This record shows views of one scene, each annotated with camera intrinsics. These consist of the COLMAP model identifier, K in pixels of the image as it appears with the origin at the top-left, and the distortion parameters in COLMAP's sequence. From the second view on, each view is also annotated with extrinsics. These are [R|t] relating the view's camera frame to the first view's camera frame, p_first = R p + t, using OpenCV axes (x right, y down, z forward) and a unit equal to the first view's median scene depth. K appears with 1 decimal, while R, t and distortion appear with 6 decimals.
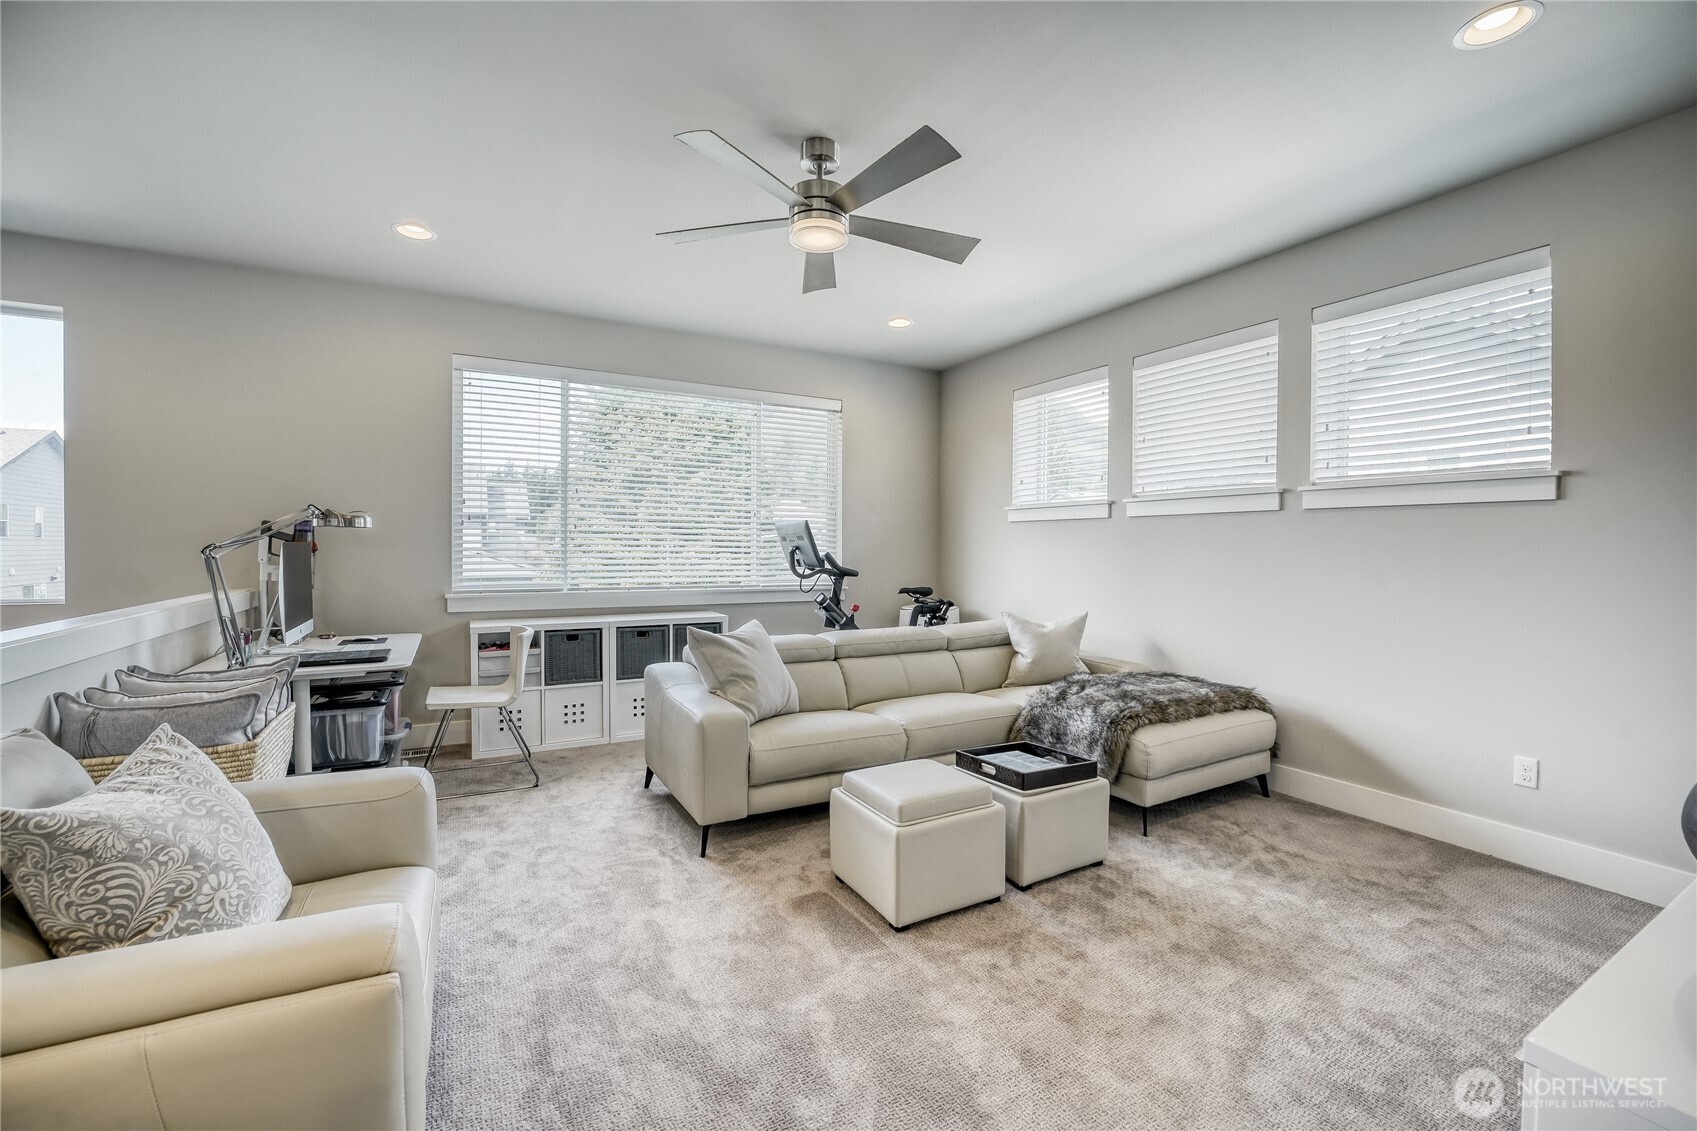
lens RADIAL K [[705.3, 0, 841.9], [0, 705.3, 548.0], [0, 0, 1]] dist [-0.017706, 0.000129]
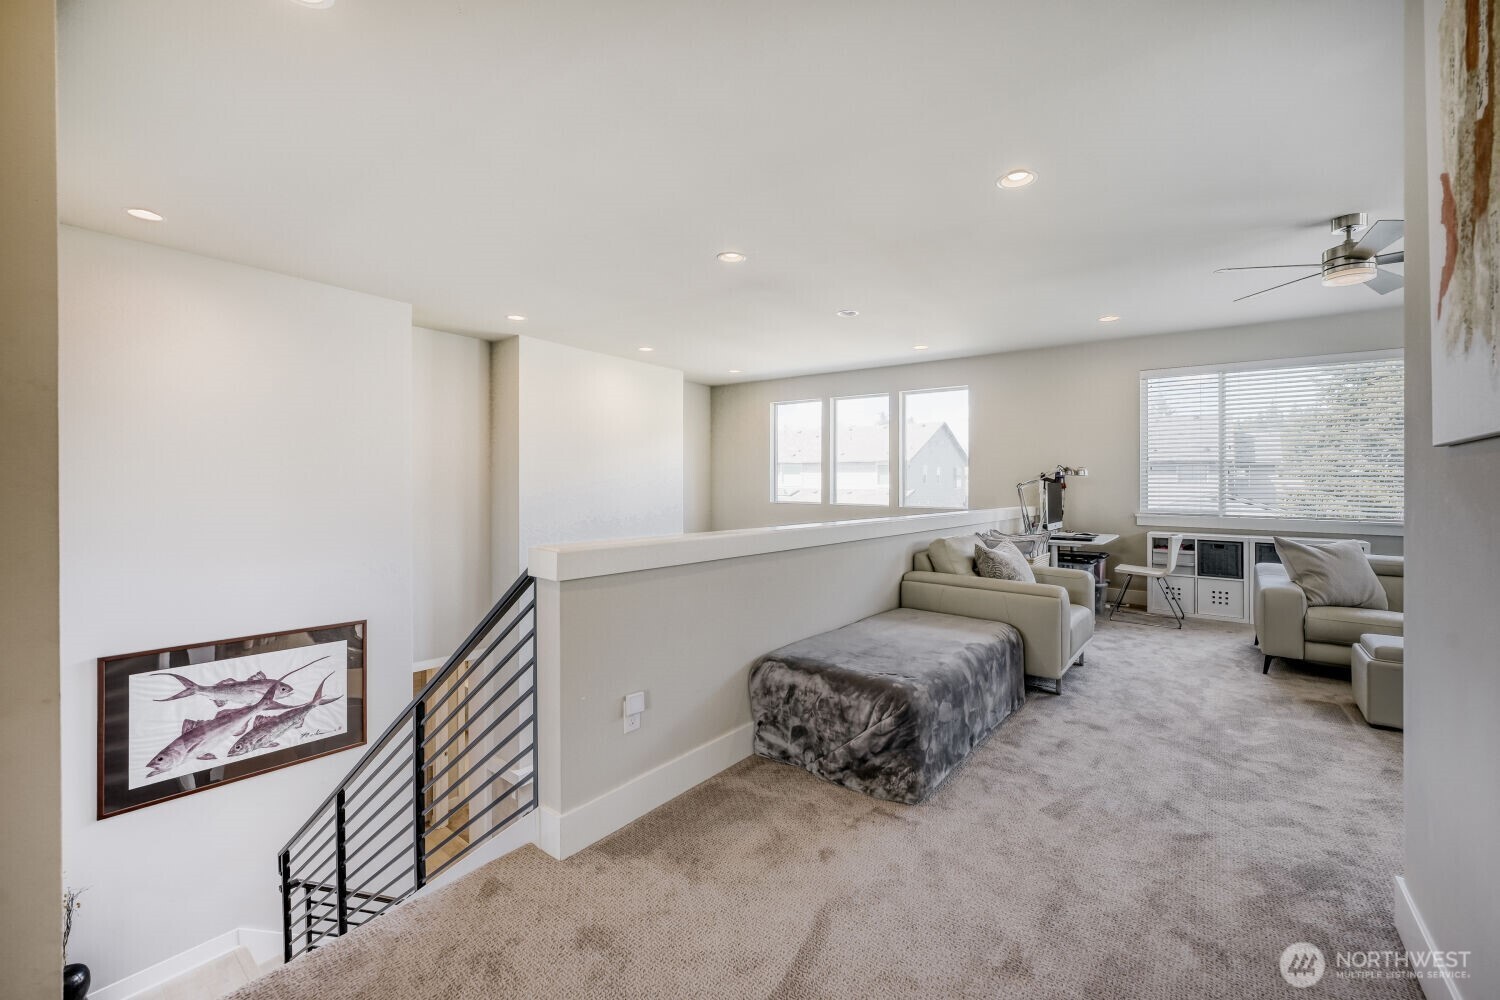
lens RADIAL K [[614.4, 0, 749.1], [0, 614.4, 486.3], [0, 0, 1]] dist [-0.000418, 0.000002]
pose [[0.402705, -0.000117, -0.915330, 0.501008], [-0.009926, 0.999941, -0.004494, 0.018010], [0.915276, 0.010895, 0.402680, -0.541194]]
